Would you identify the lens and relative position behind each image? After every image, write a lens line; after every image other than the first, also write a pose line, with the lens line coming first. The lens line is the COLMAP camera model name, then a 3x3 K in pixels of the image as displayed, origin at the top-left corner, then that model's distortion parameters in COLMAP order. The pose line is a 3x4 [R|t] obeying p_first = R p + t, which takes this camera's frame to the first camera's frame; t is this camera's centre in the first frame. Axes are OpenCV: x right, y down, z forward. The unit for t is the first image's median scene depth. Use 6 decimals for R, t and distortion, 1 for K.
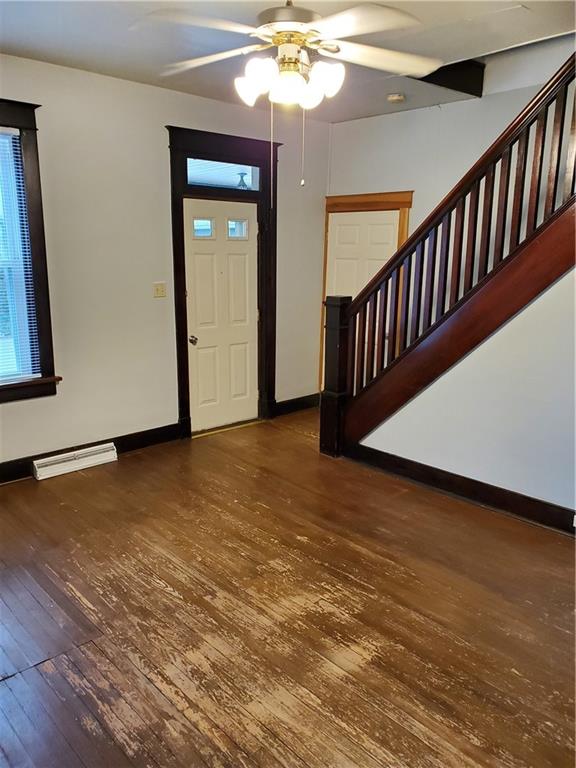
lens RADIAL K [[594.4, 0, 291.5], [0, 594.4, 384.4], [0, 0, 1]] dist [-0.009616, 0.028618]
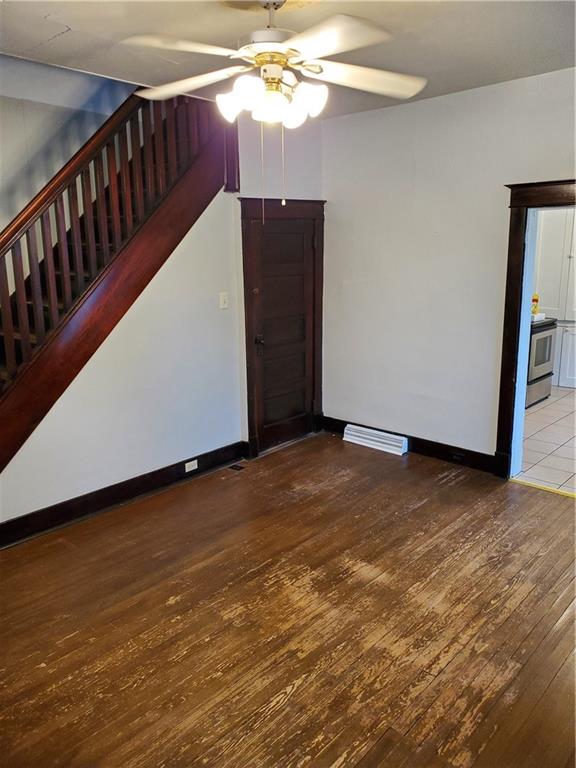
lens RADIAL K [[594.4, 0, 292.8], [0, 594.4, 381.8], [0, 0, 1]] dist [-0.009616, 0.028618]
pose [[-0.081647, -0.224268, 0.971101, -0.941078], [0.240997, 0.940998, 0.237578, -0.244312], [-0.967085, 0.253430, -0.022782, 0.967896]]
